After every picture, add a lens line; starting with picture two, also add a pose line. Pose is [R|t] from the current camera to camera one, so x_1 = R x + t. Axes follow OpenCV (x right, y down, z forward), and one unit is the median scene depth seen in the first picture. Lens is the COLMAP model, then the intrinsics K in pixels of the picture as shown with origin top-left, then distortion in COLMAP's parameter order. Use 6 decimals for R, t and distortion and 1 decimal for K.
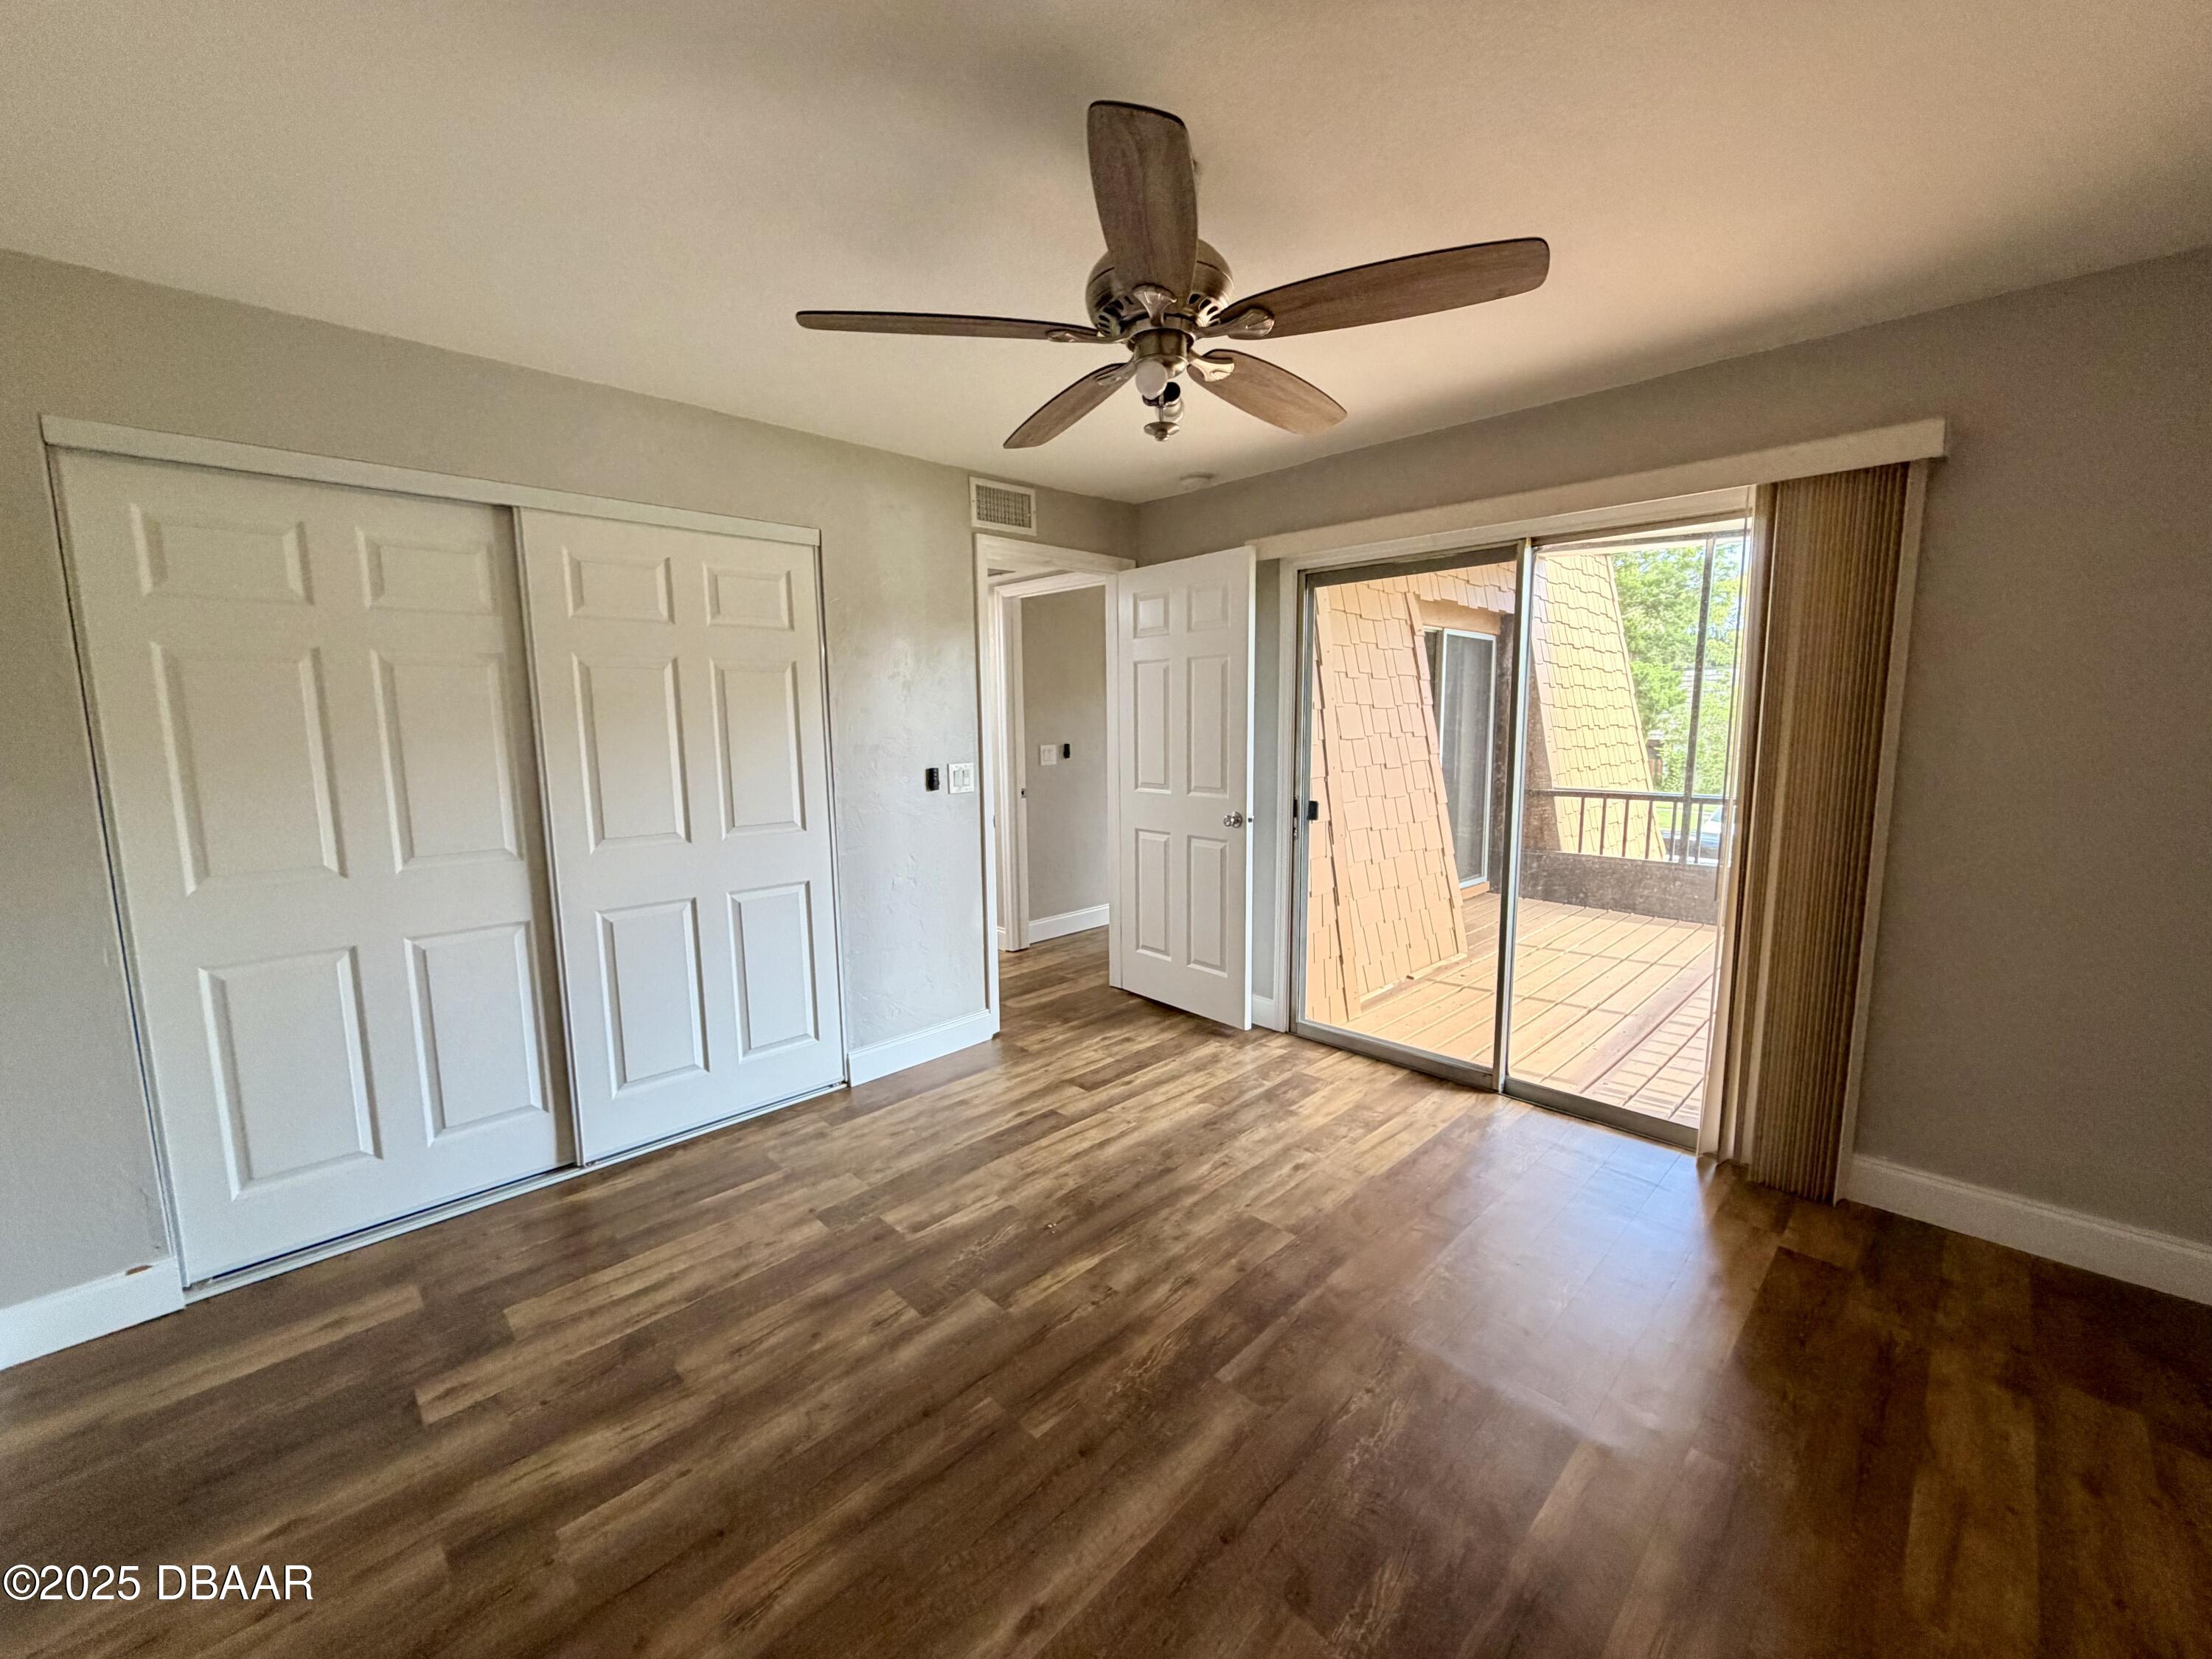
lens RADIAL K [[881.5, 0, 1100.9], [0, 881.5, 830.5], [0, 0, 1]] dist [0.000038, 0.000050]
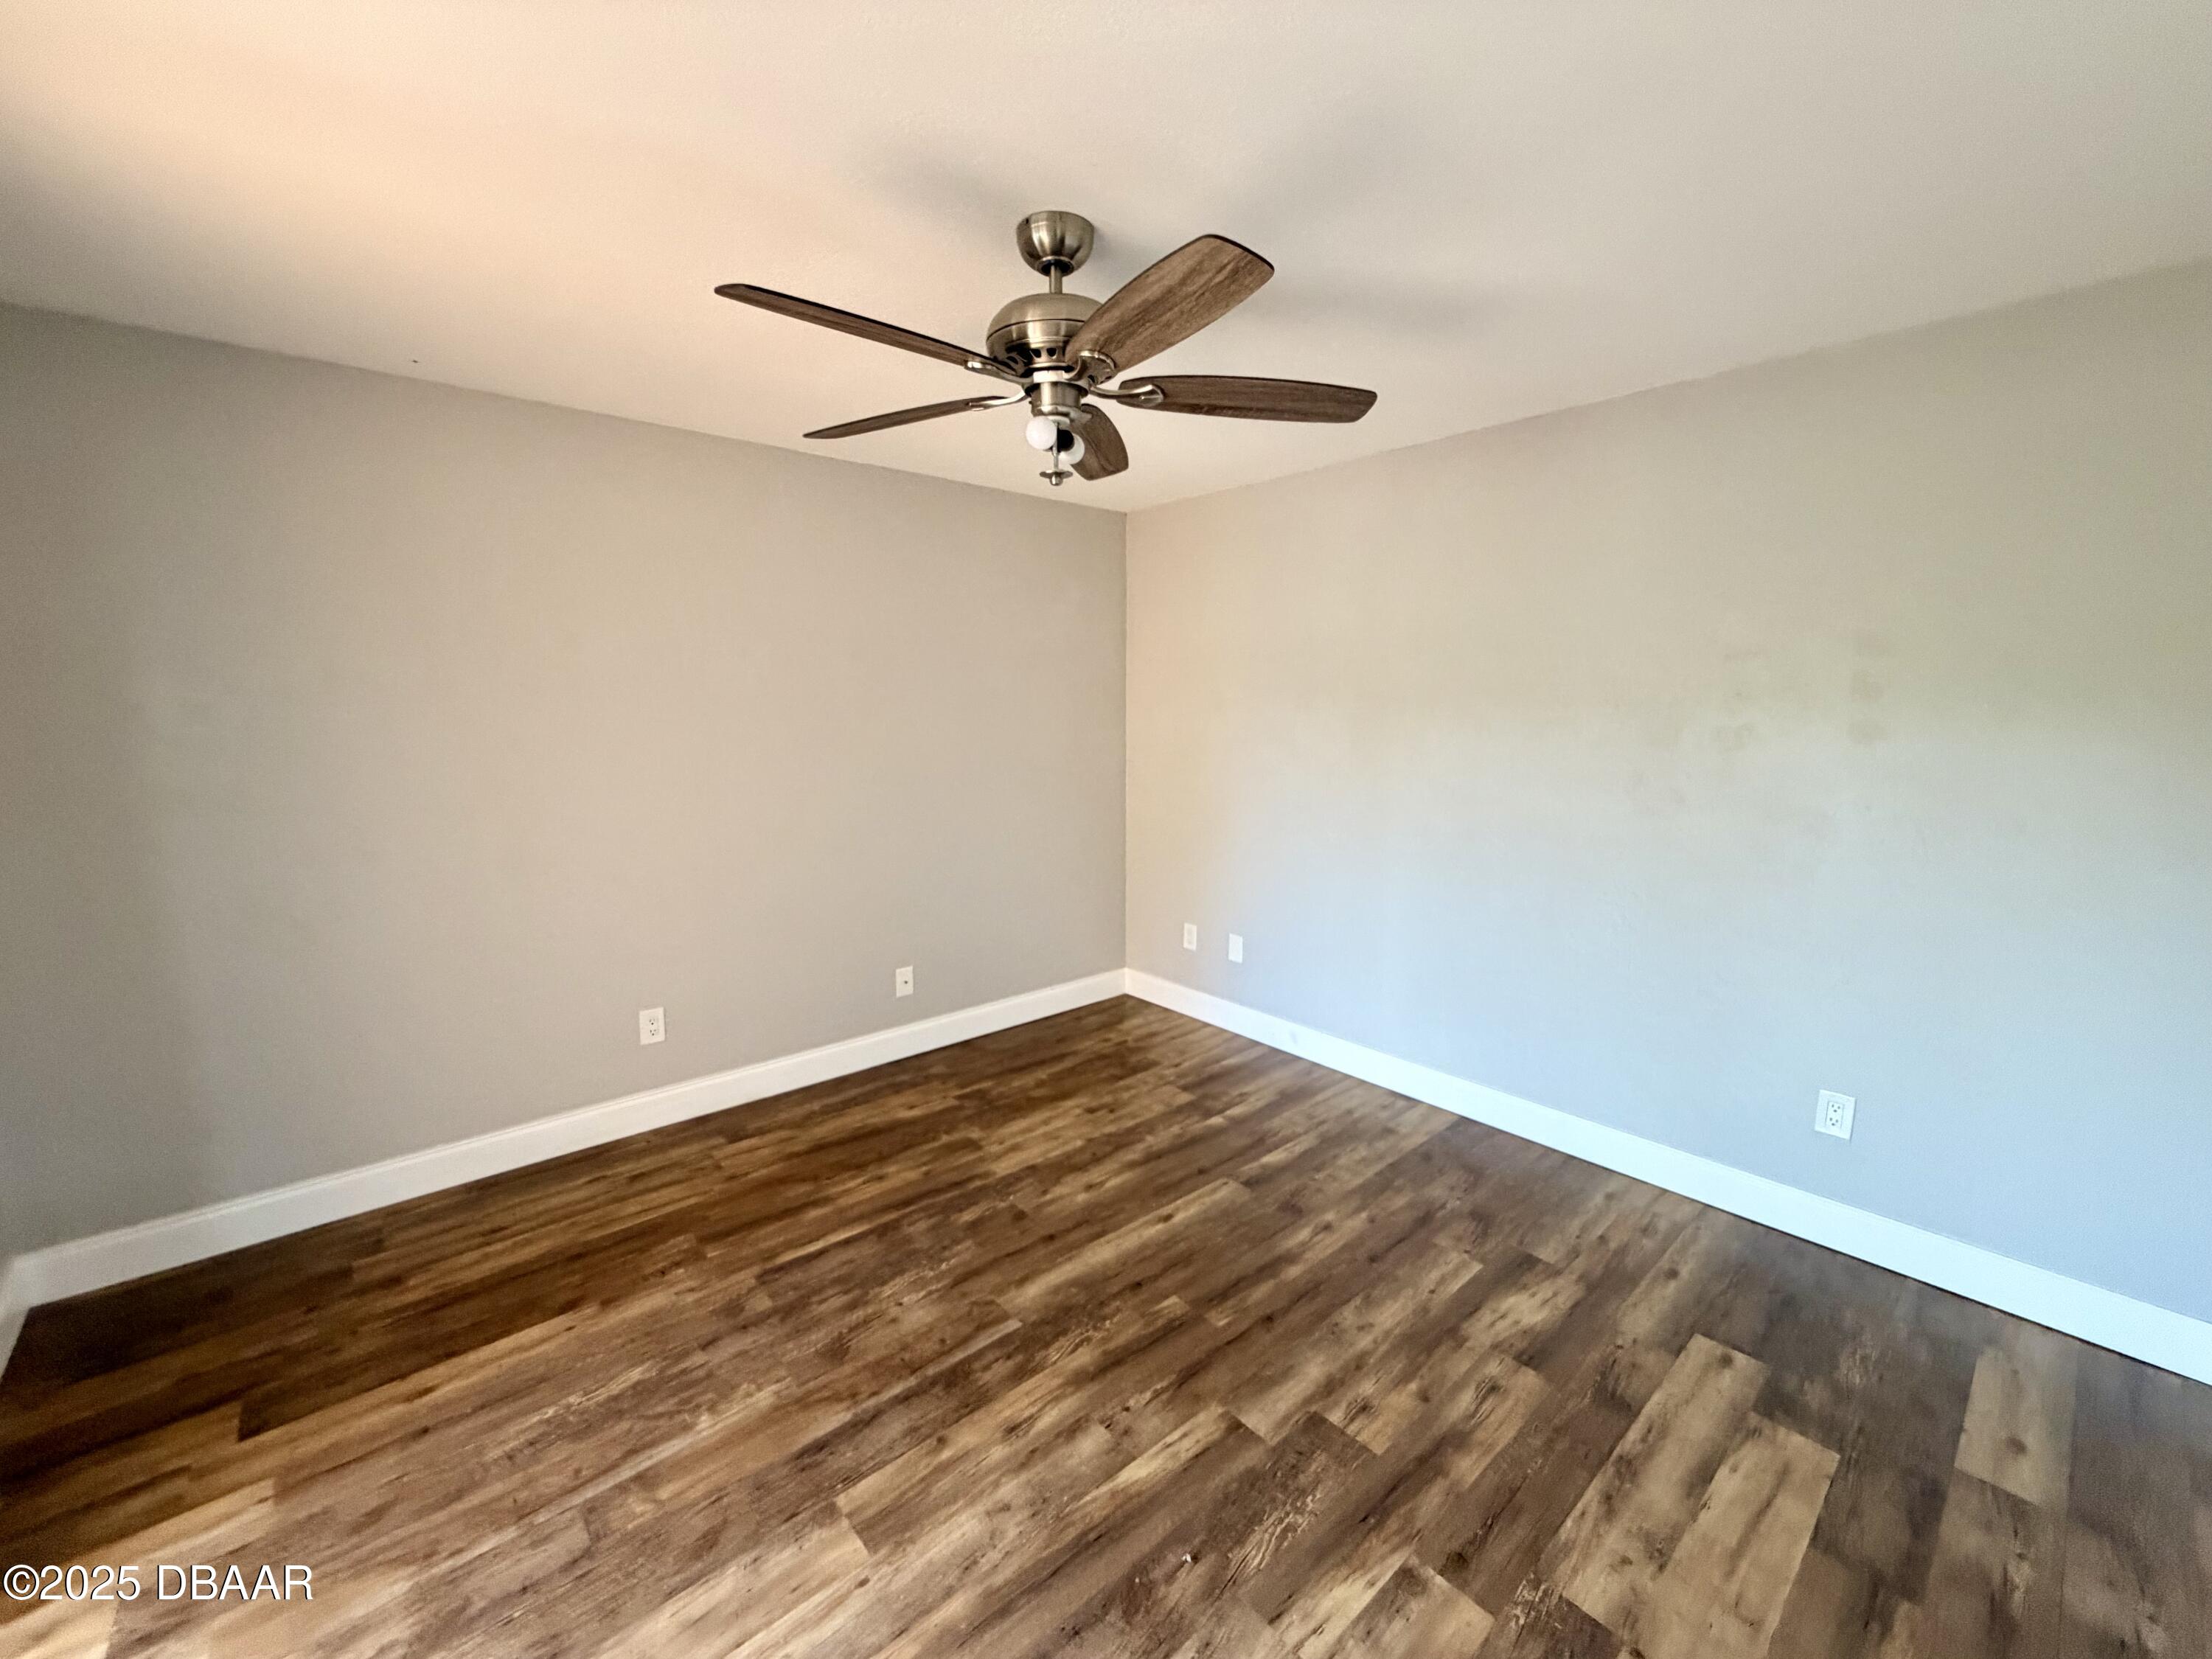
lens RADIAL K [[881.5, 0, 1100.9], [0, 881.5, 830.5], [0, 0, 1]] dist [0.000038, 0.000050]
pose [[-0.998345, 0.003878, 0.057379, -0.034835], [0.019049, 0.963699, 0.266309, -0.268076], [-0.054263, 0.266962, -0.962178, 1.756700]]
